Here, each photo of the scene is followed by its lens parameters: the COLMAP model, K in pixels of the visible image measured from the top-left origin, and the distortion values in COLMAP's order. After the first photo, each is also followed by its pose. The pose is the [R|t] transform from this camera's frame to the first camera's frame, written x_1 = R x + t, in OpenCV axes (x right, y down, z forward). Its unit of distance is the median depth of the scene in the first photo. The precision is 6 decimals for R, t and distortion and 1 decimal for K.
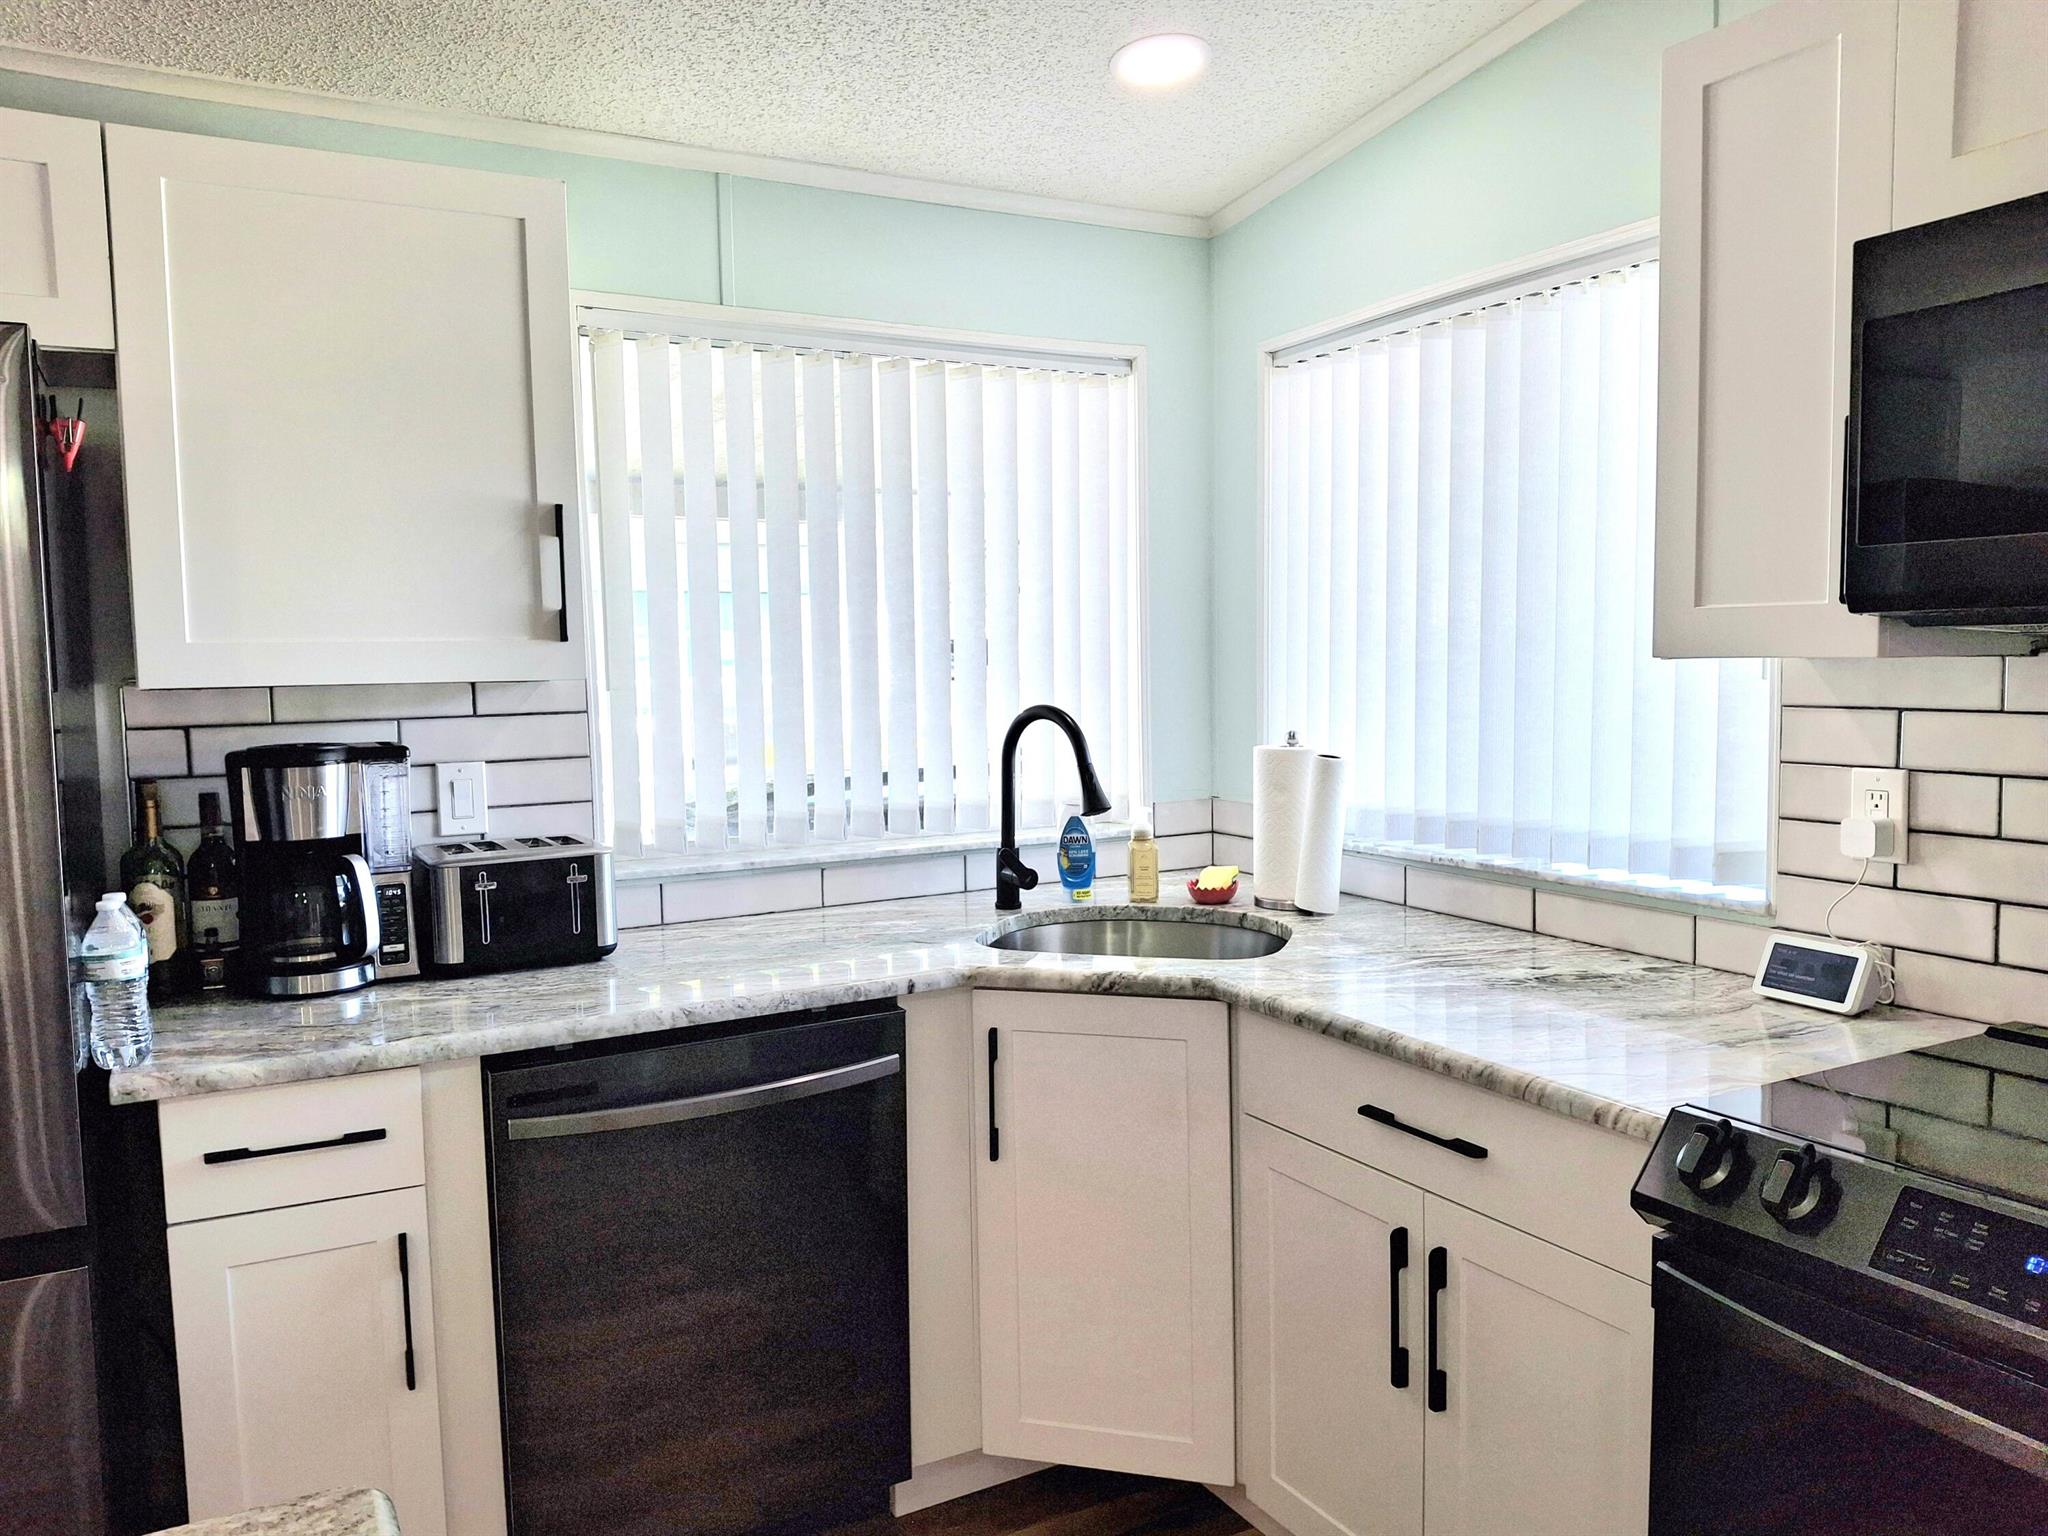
lens RADIAL K [[1502.8, 0, 1014.7], [0, 1502.8, 777.2], [0, 0, 1]] dist [0.089064, -0.186076]
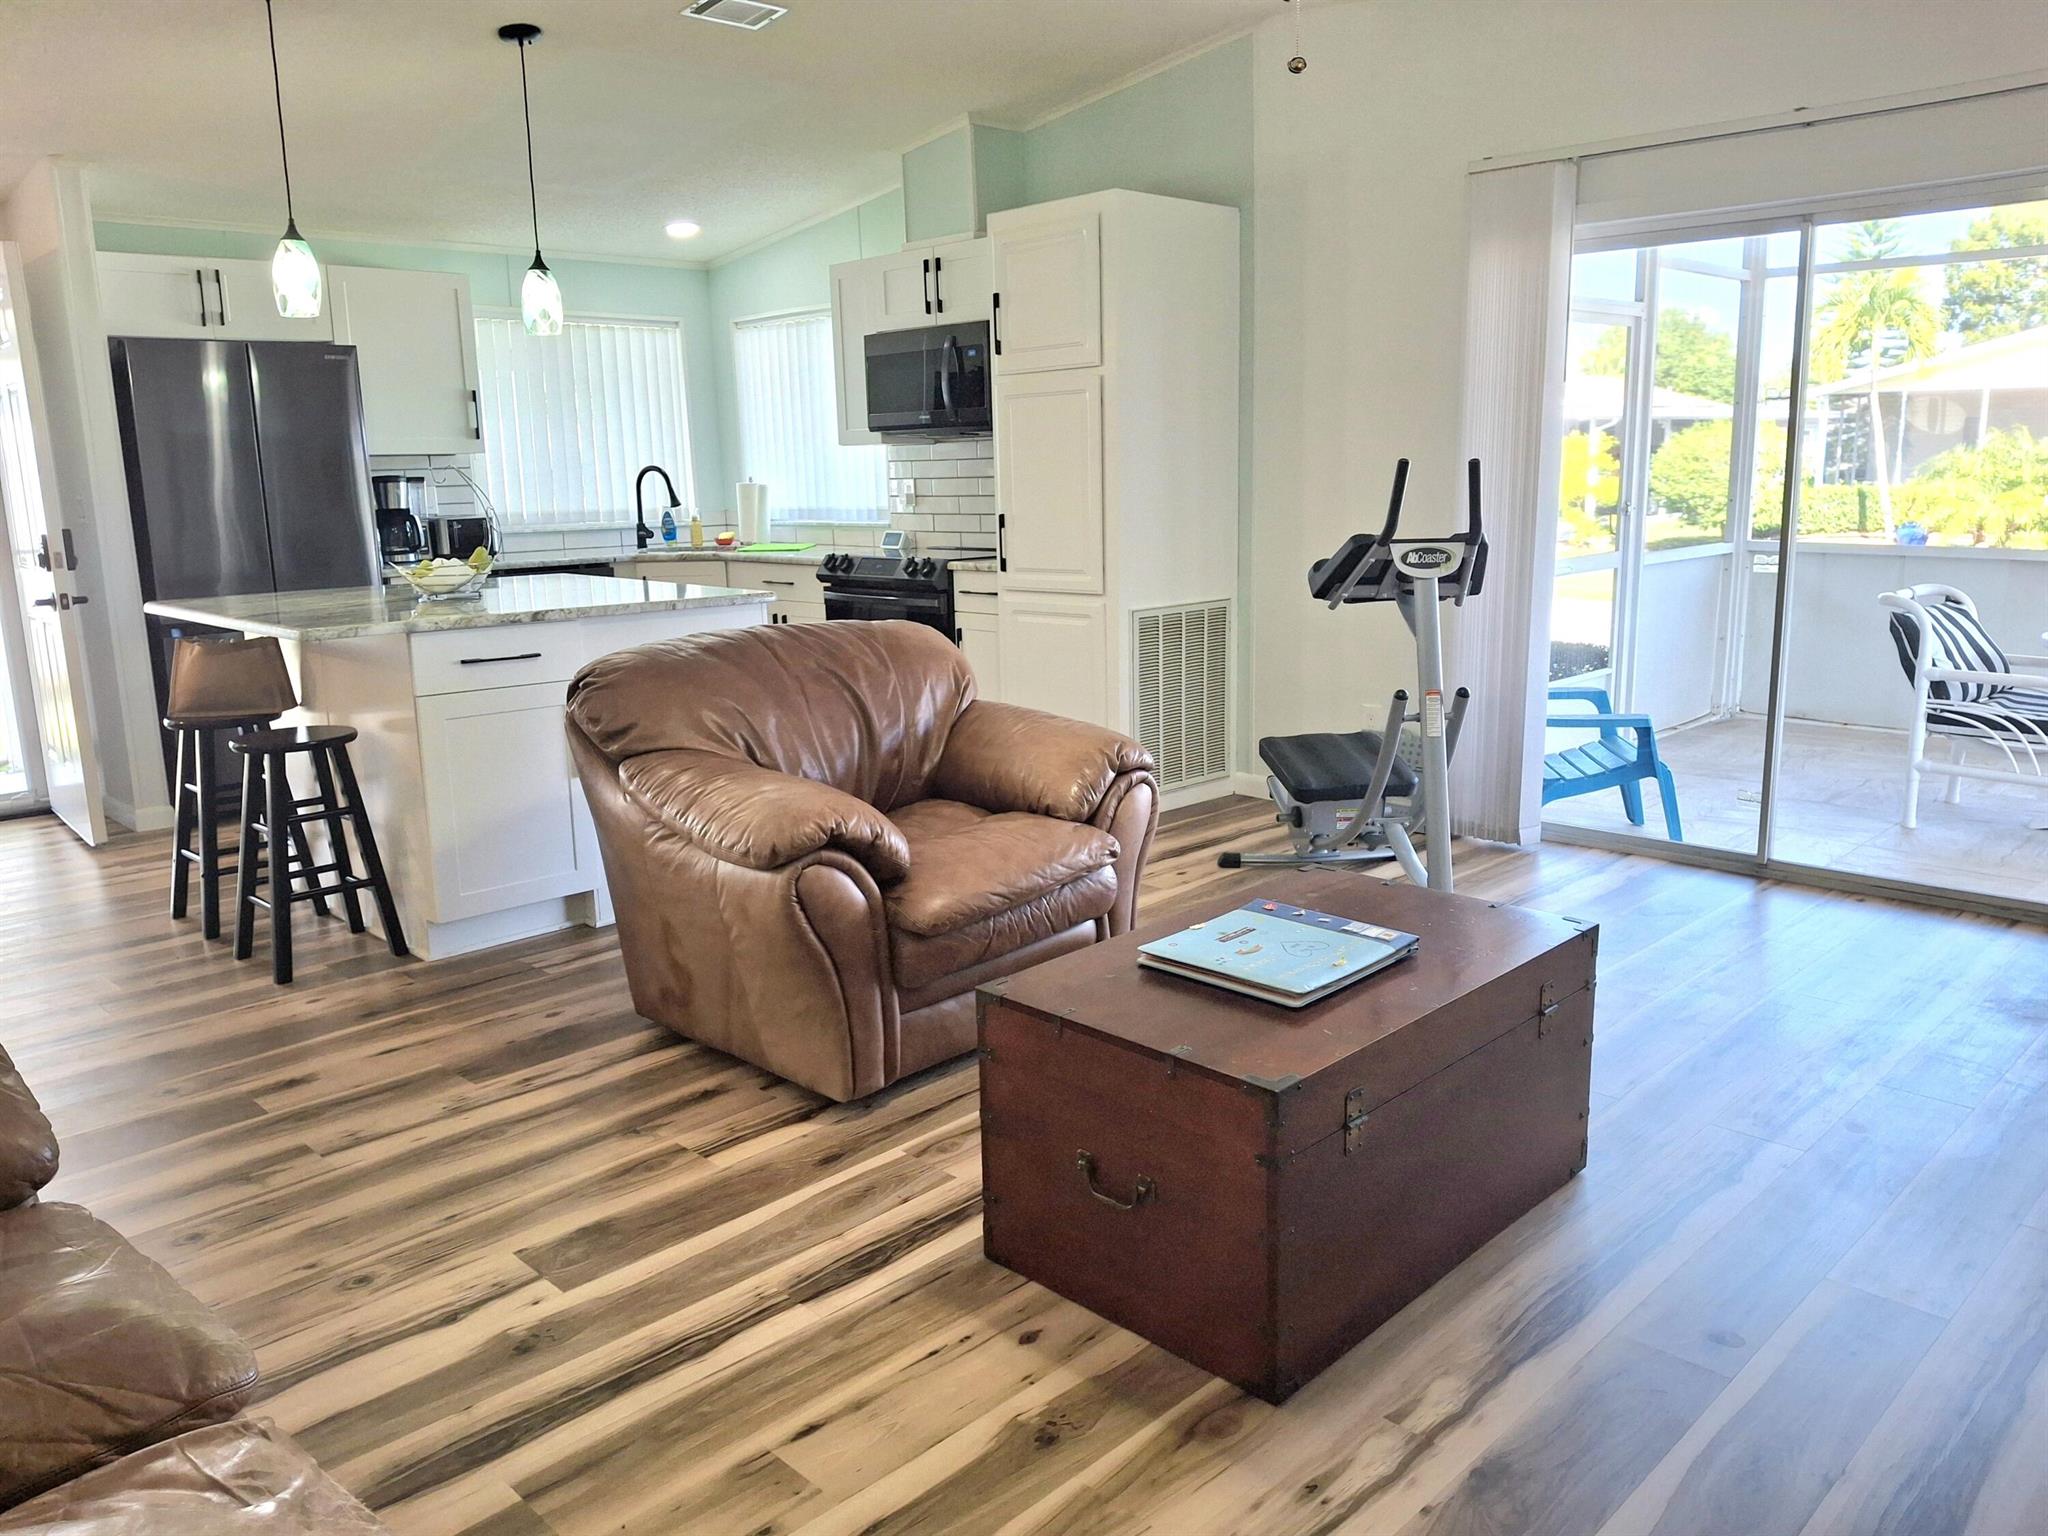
lens RADIAL K [[1511.5, 0, 1035.5], [0, 1511.5, 774.7], [0, 0, 1]] dist [0.097592, -0.188919]
pose [[0.958004, -0.061457, 0.280092, -0.141589], [0.030365, 0.993013, 0.114028, 0.243706], [-0.285142, -0.100734, 0.953177, -2.137182]]
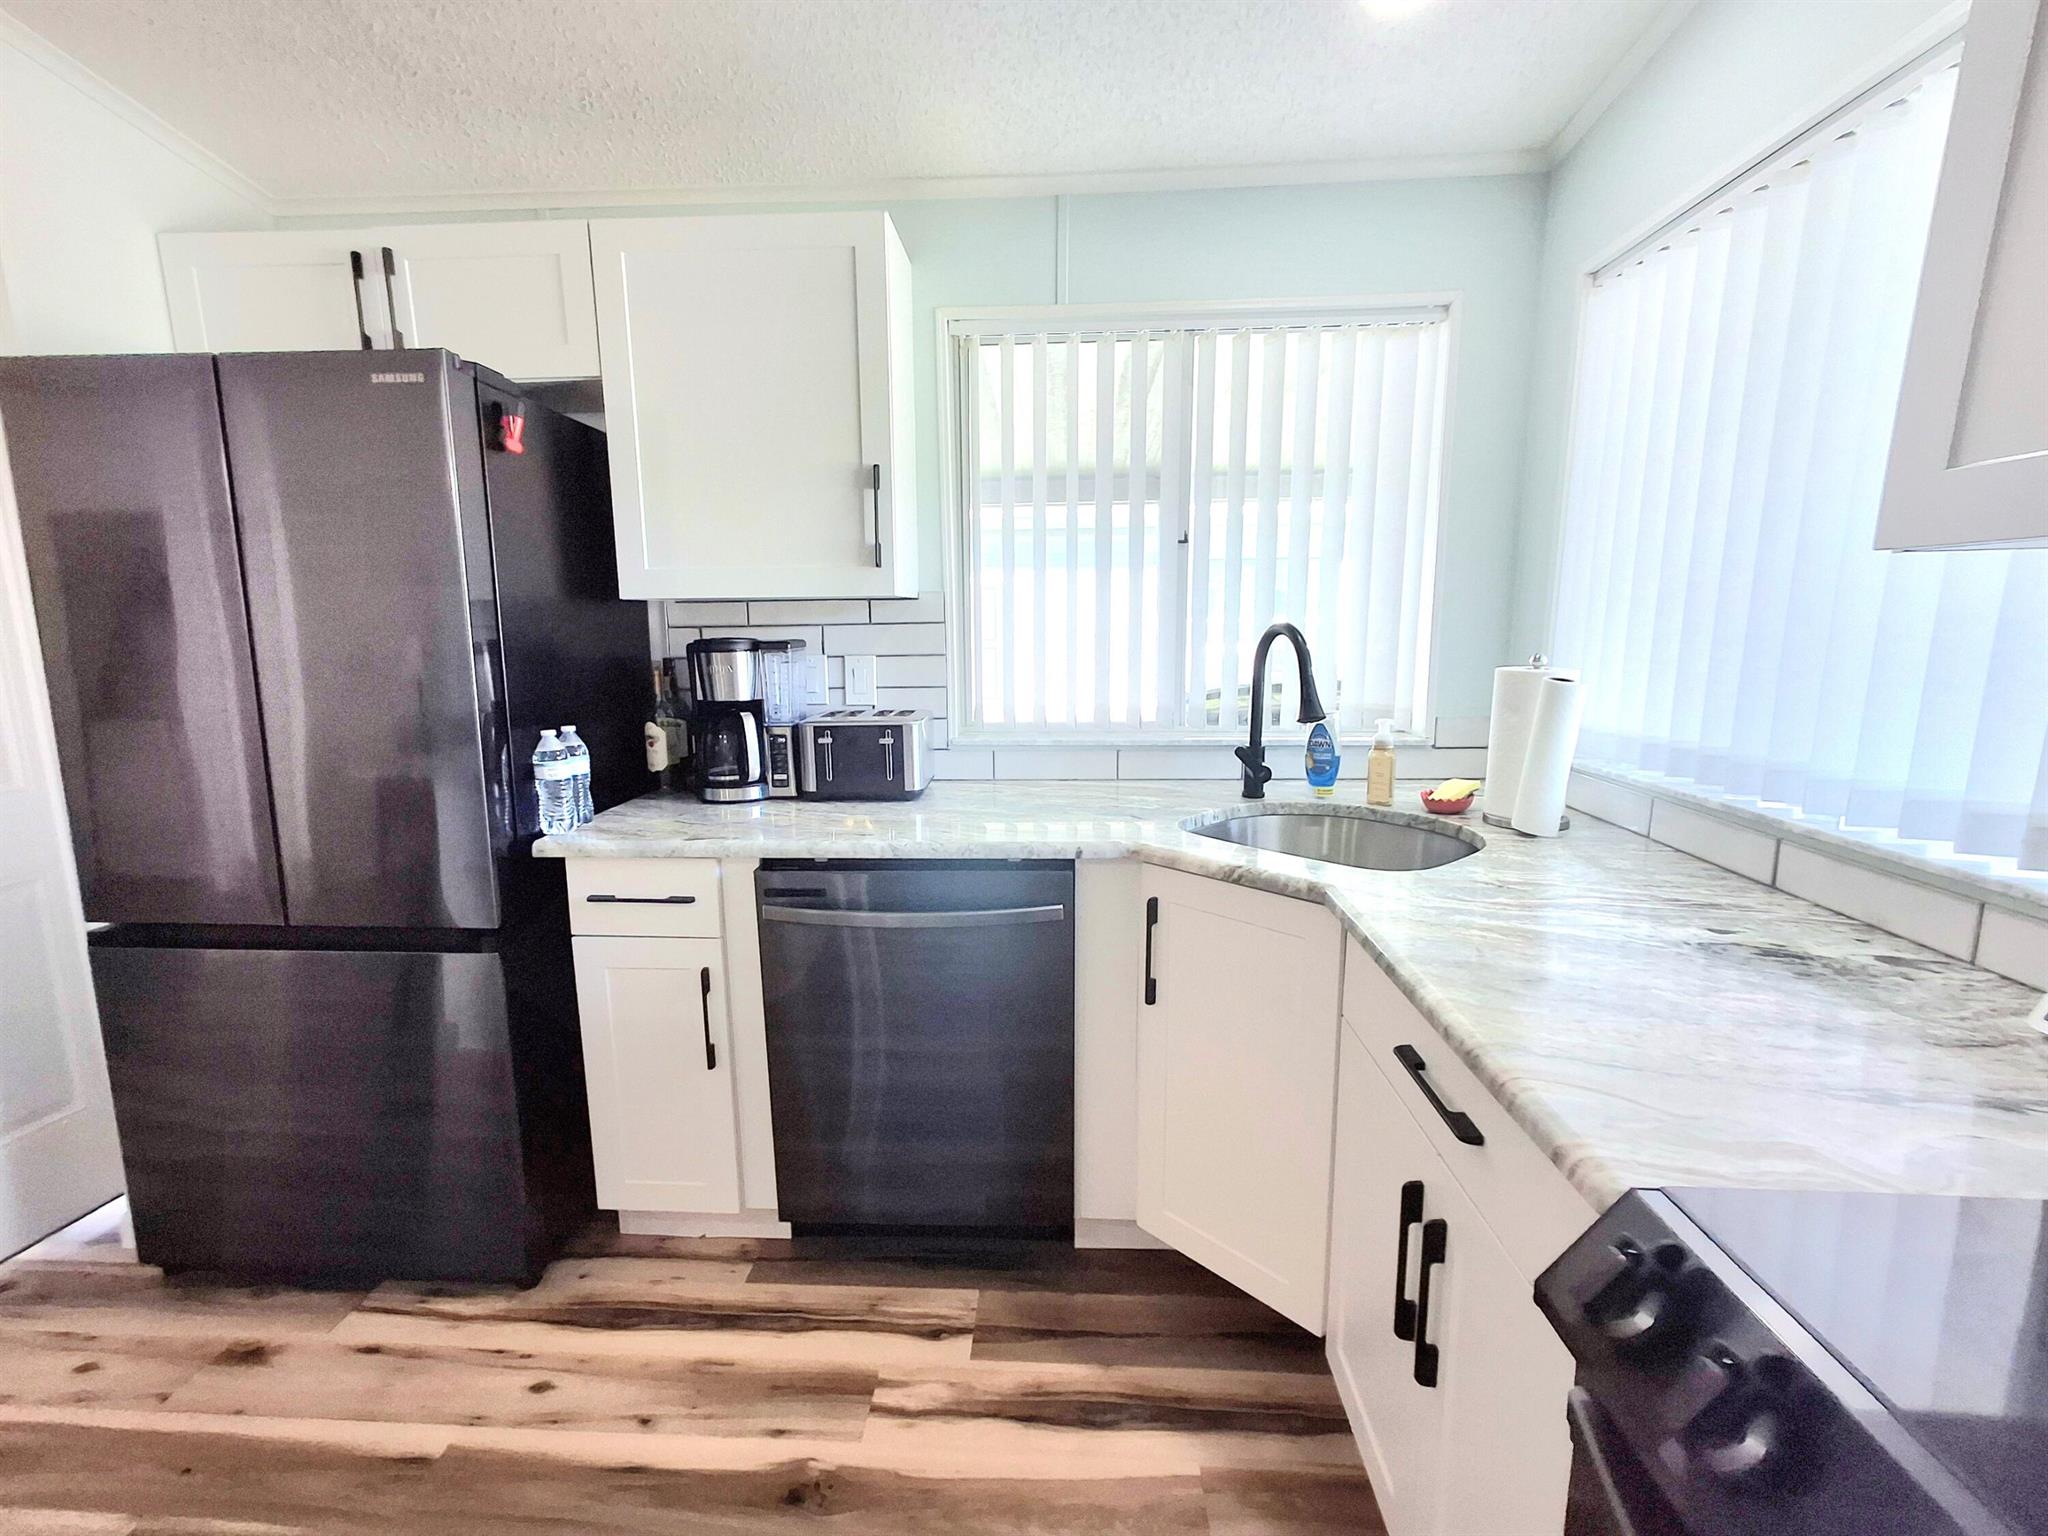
lens RADIAL K [[939.1, 0, 1017.2], [0, 939.1, 777.5], [0, 0, 1]] dist [0.003309, 0.000801]
pose [[0.849294, 0.099273, -0.518503, 0.272501], [-0.048778, 0.992715, 0.110169, -0.000742], [0.525662, -0.068274, 0.847949, 0.340136]]
